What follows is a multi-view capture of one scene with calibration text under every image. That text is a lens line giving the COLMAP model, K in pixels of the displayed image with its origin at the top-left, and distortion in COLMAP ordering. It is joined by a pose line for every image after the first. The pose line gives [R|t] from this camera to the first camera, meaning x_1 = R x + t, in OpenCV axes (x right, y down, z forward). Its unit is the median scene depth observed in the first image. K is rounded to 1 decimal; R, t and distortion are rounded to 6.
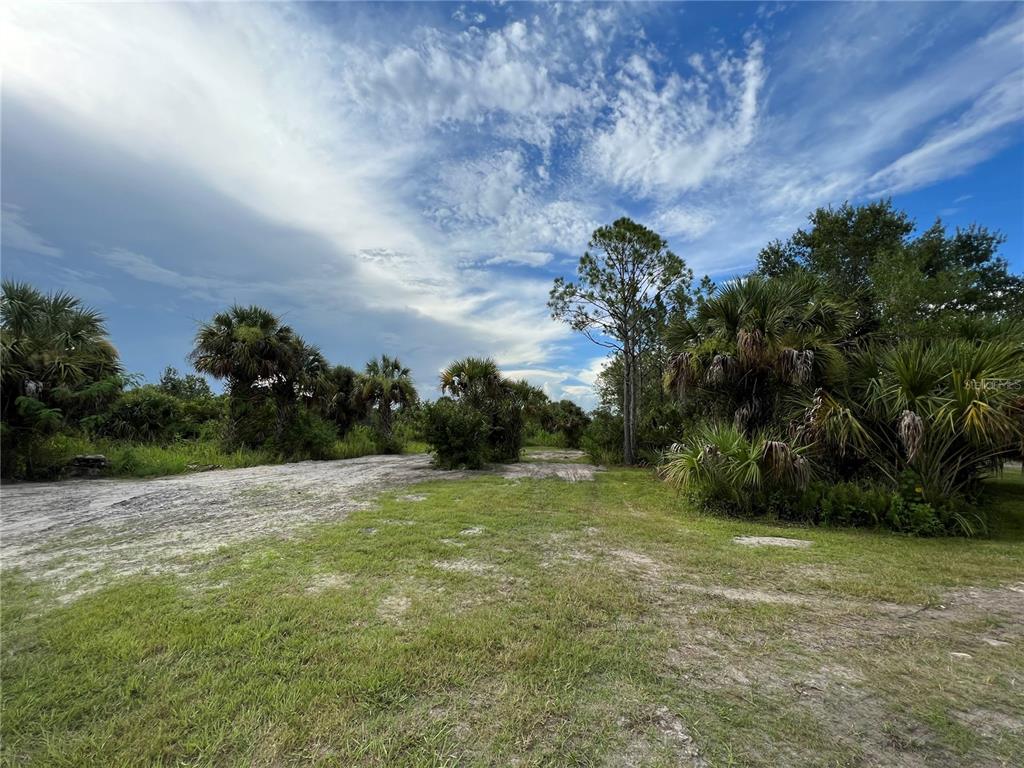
lens RADIAL K [[410.8, 0, 508.3], [0, 410.8, 393.4], [0, 0, 1]] dist [-0.001103, 0.000198]
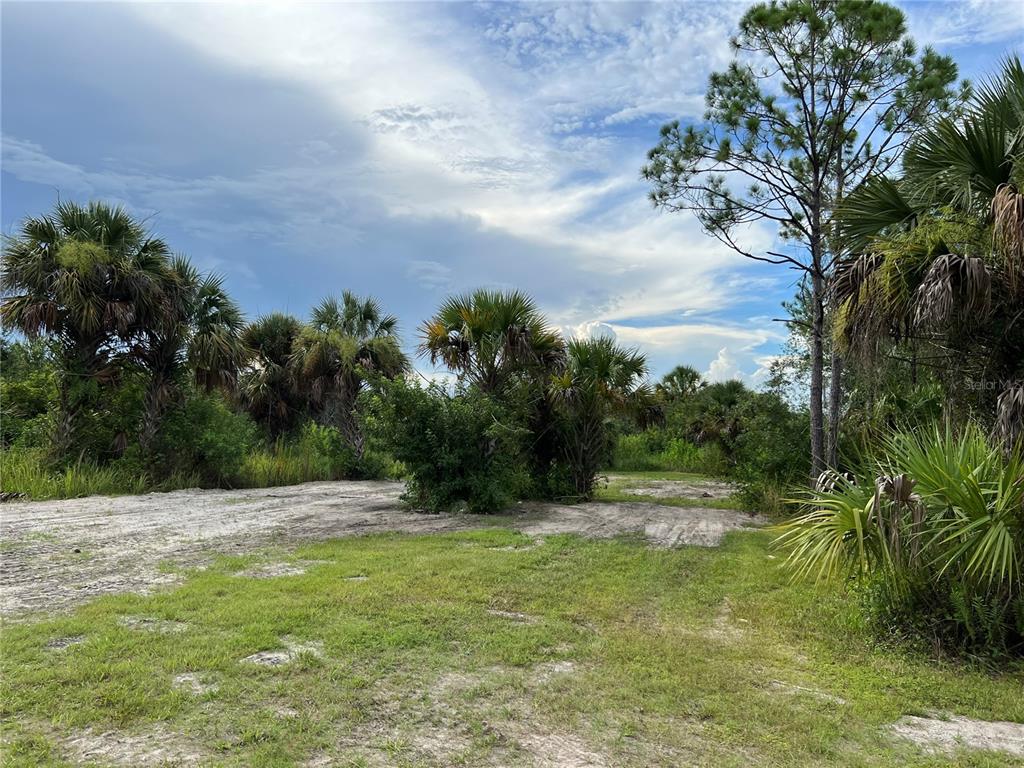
lens RADIAL K [[766.1, 0, 511.5], [0, 766.1, 386.2], [0, 0, 1]] dist [0.063588, -0.062460]
pose [[0.984597, 0.001744, -0.174831, 0.087903], [0.001831, 0.999792, 0.020288, 0.007931], [0.174830, -0.020296, 0.984389, 0.065073]]
